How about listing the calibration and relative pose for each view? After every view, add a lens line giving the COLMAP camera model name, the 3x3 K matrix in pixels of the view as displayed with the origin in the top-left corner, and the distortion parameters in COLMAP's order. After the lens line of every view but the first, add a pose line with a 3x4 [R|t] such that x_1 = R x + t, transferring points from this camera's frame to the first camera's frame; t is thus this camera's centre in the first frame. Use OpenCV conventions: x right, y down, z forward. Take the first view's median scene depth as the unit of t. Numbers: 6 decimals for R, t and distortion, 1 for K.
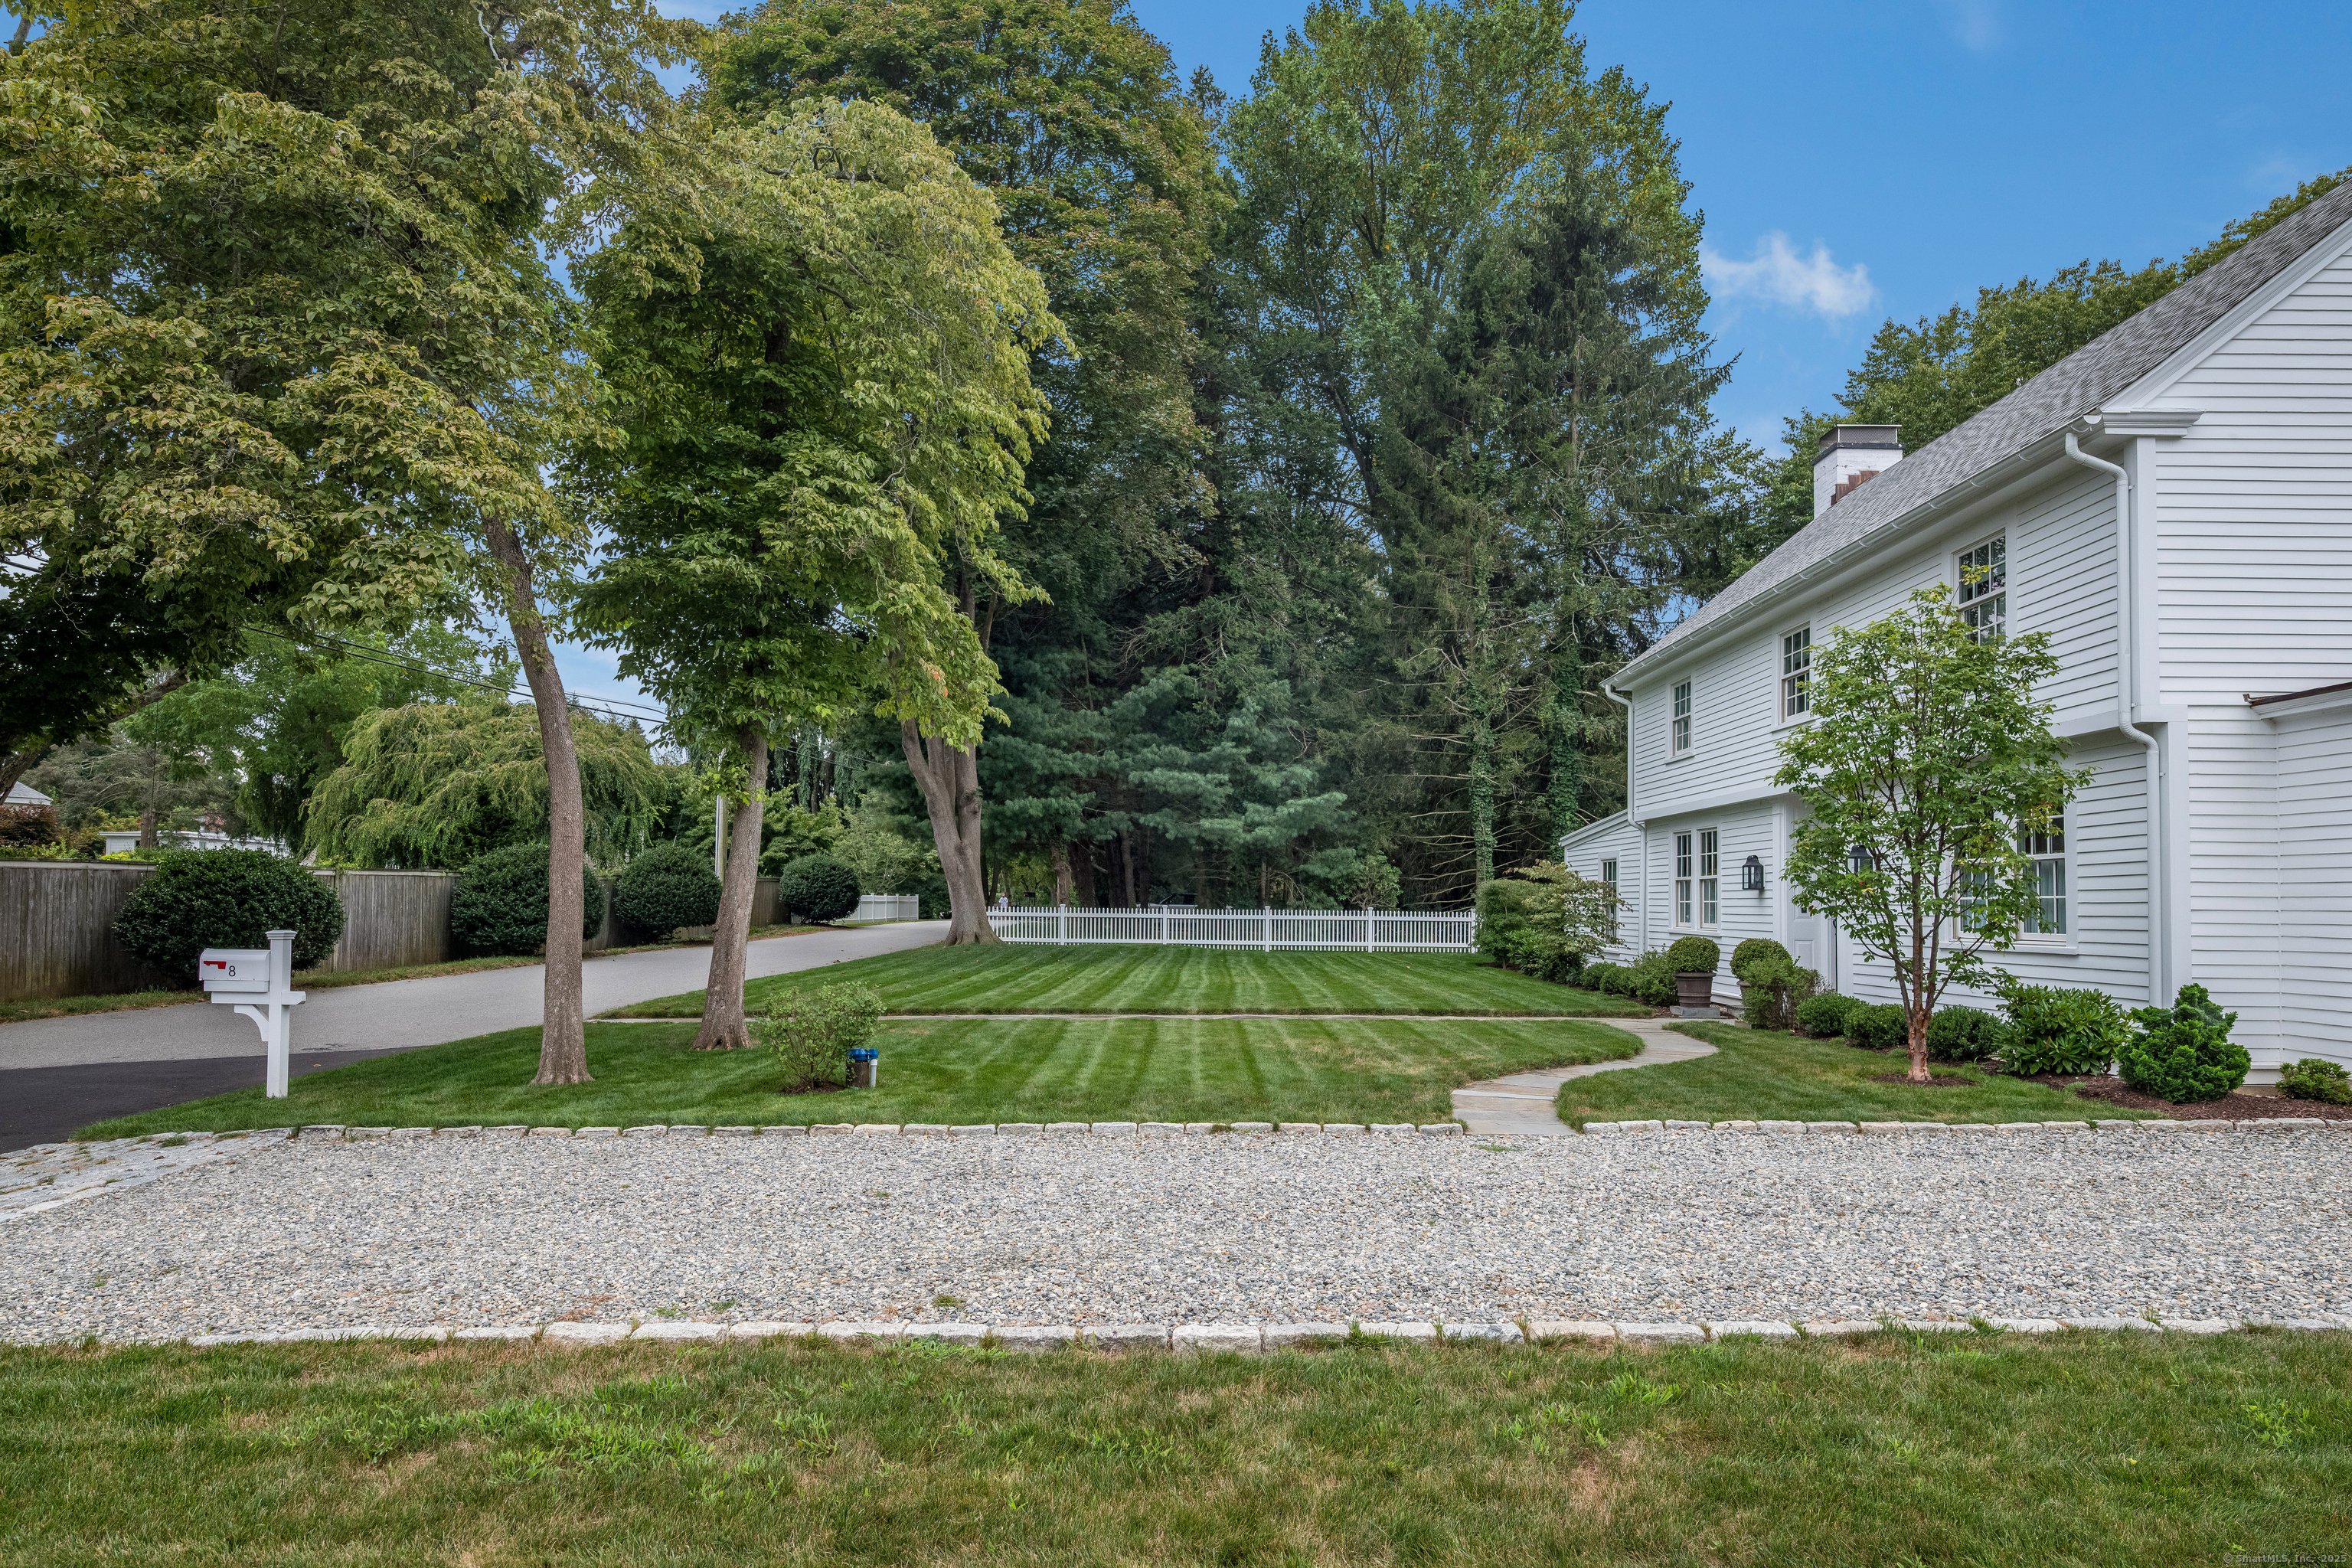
lens RADIAL K [[1237.8, 0, 1171.7], [0, 1237.8, 826.0], [0, 0, 1]] dist [0.002469, 0.000335]
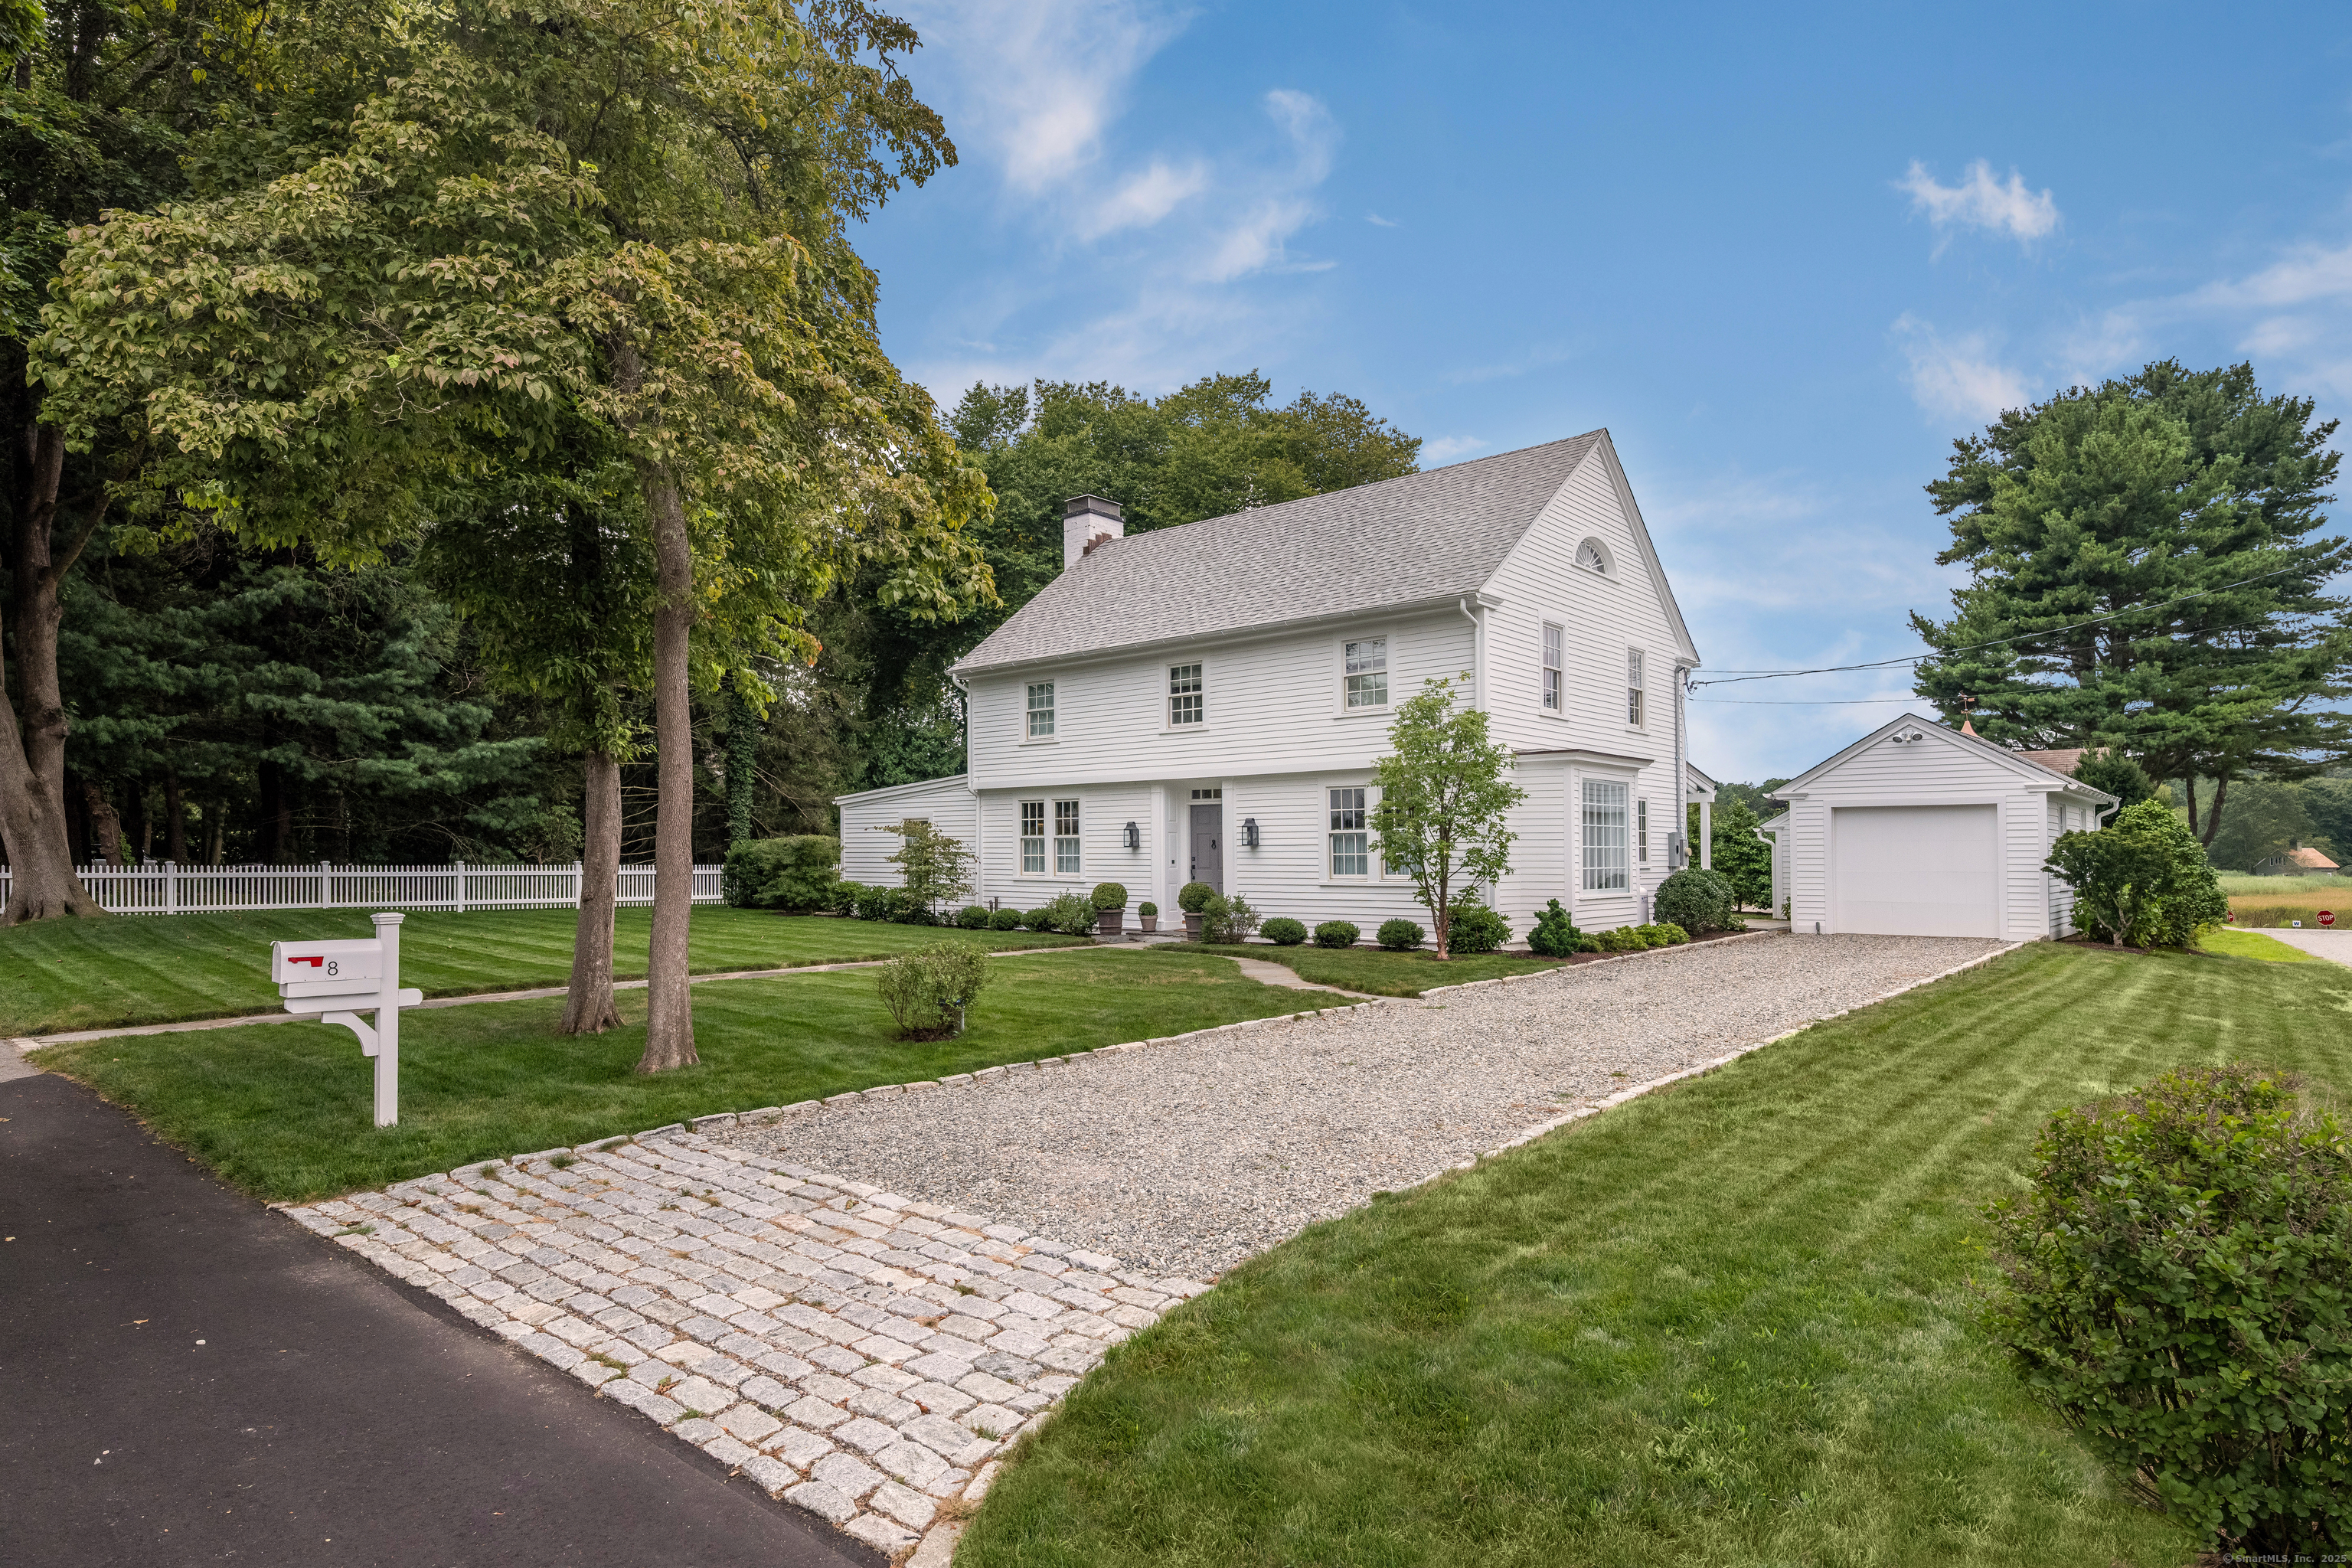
lens RADIAL K [[1276.9, 0, 1129.6], [0, 1276.9, 760.3], [0, 0, 1]] dist [0.001954, -0.000079]
pose [[0.669301, 0.048088, 0.741434, -0.435950], [-0.041774, 0.998760, -0.027068, -0.004257], [-0.741817, -0.012856, 0.670480, 0.048408]]
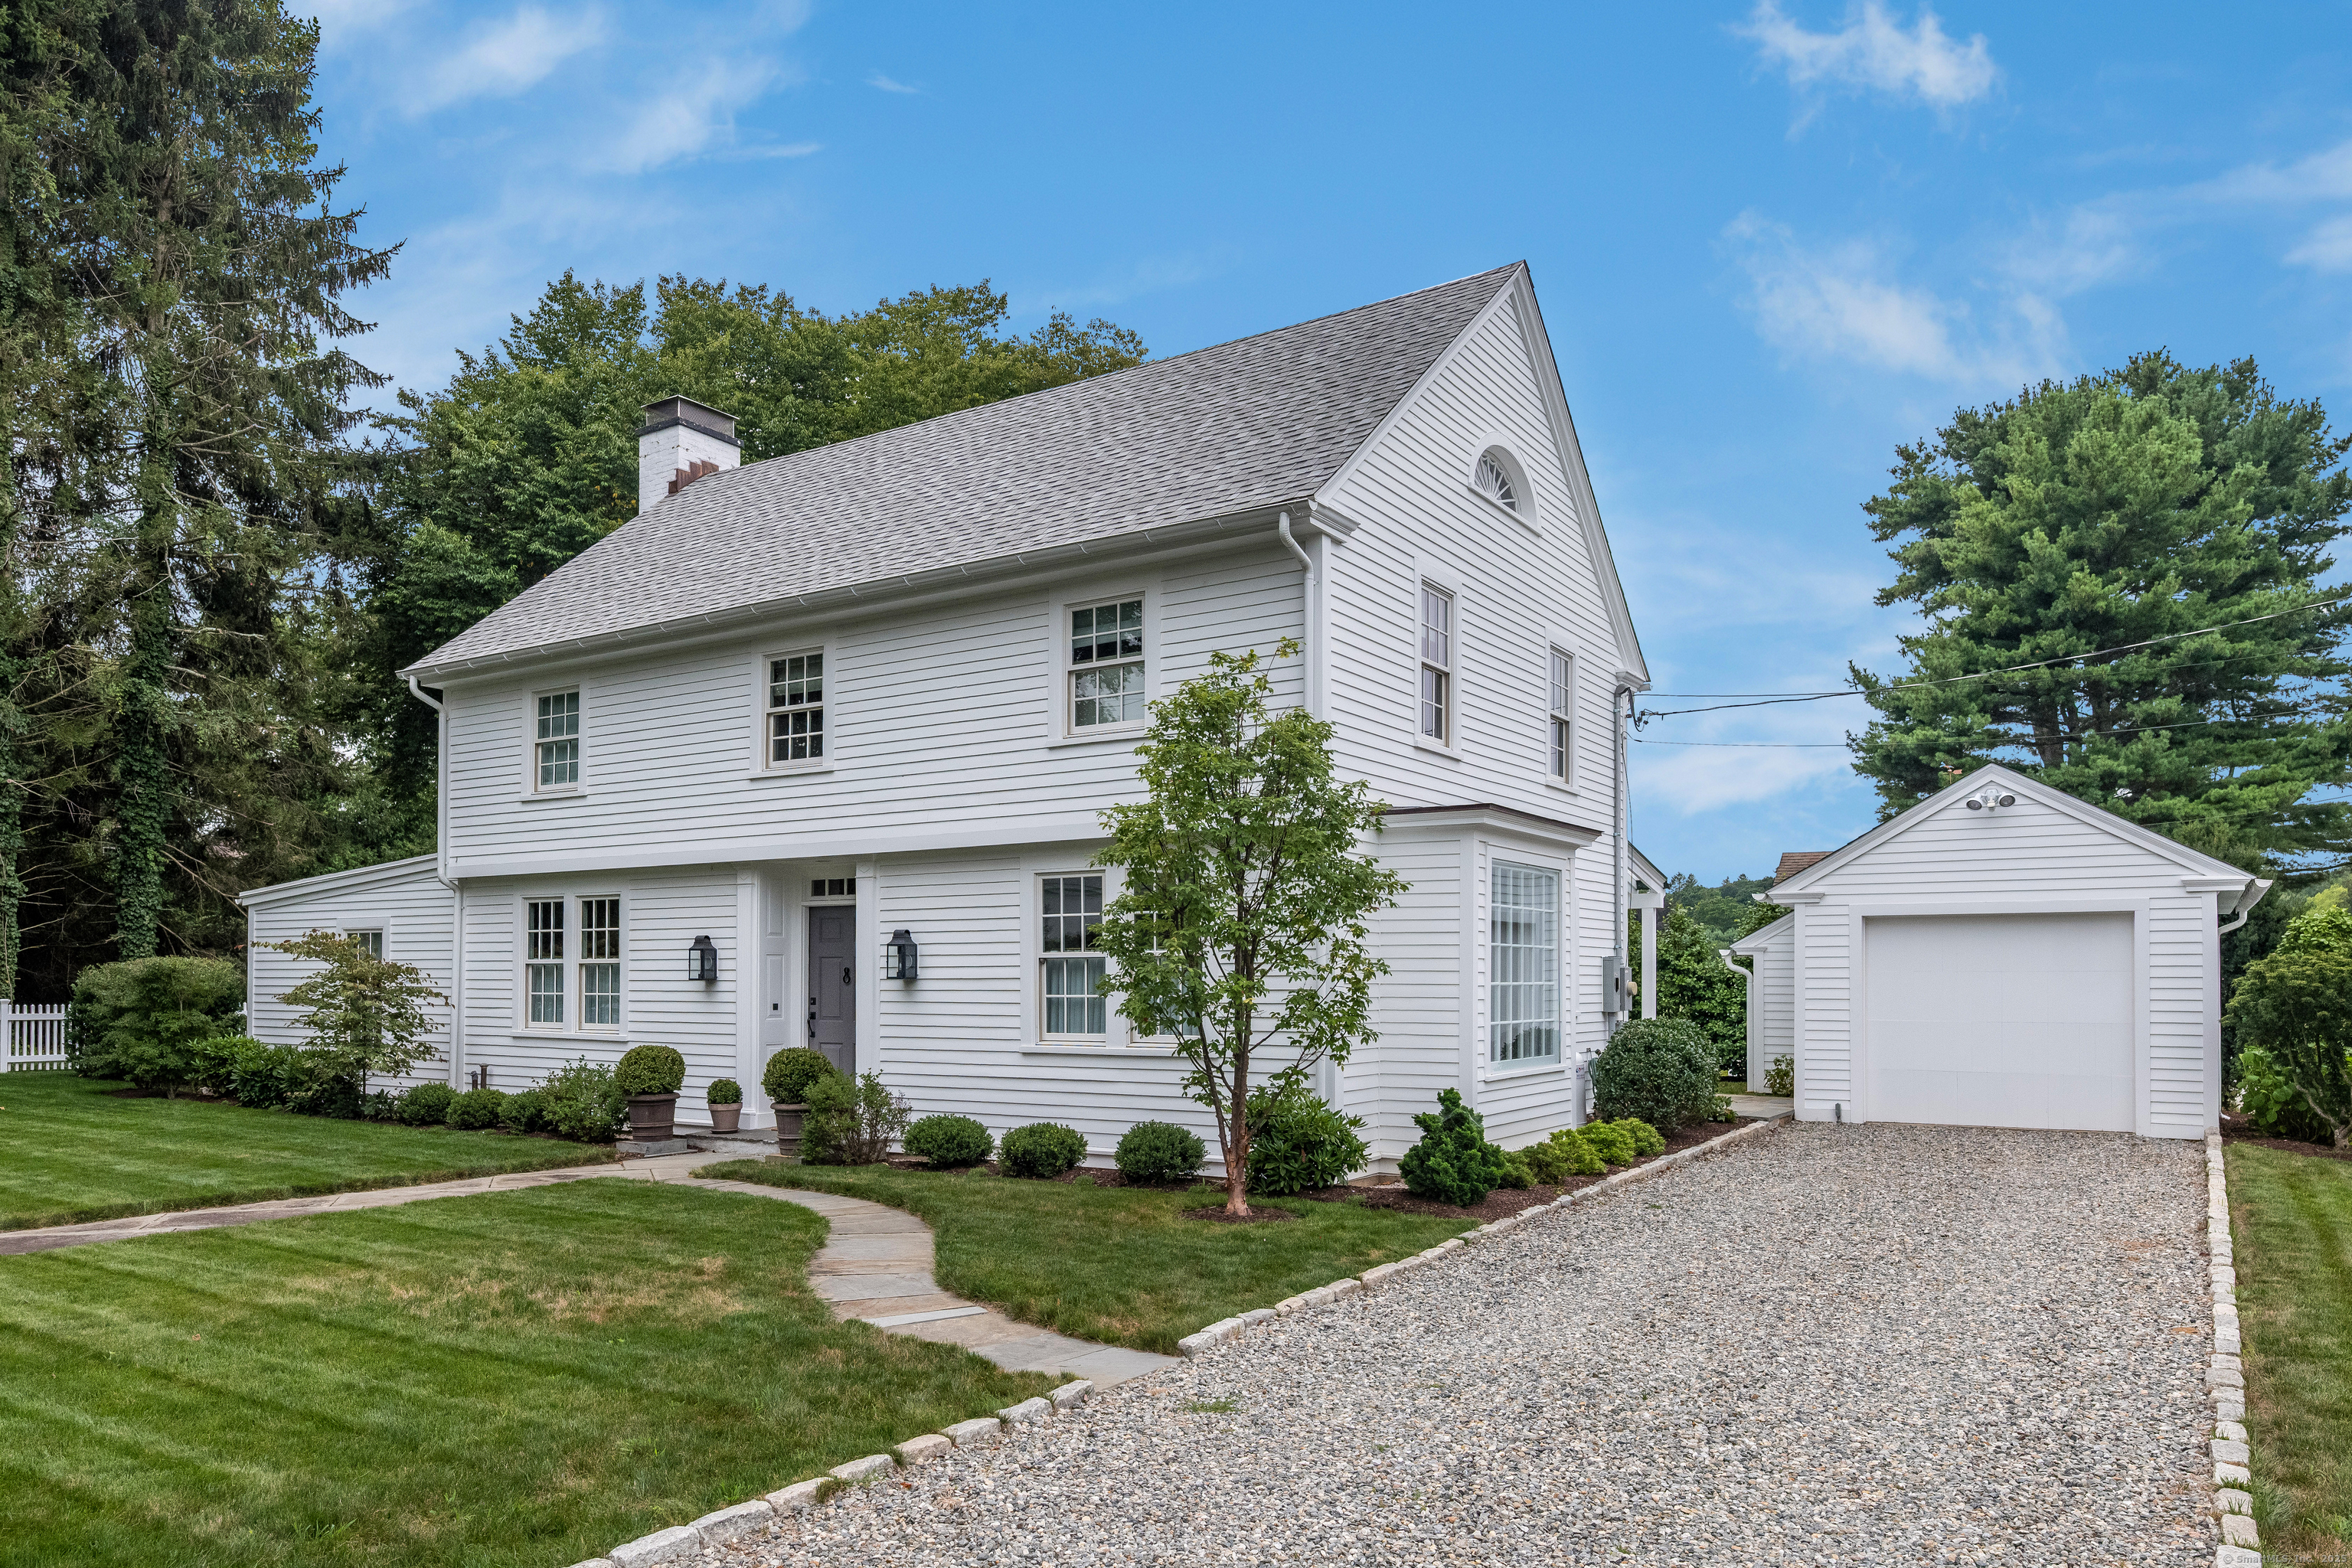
lens RADIAL K [[1597.5, 0, 1077.3], [0, 1597.5, 919.2], [0, 0, 1]] dist [0.000764, -0.000419]
pose [[0.561941, 0.023803, 0.826835, -0.165993], [-0.048027, 0.998838, 0.003886, -0.001075], [-0.825782, -0.041894, 0.562431, 0.192589]]
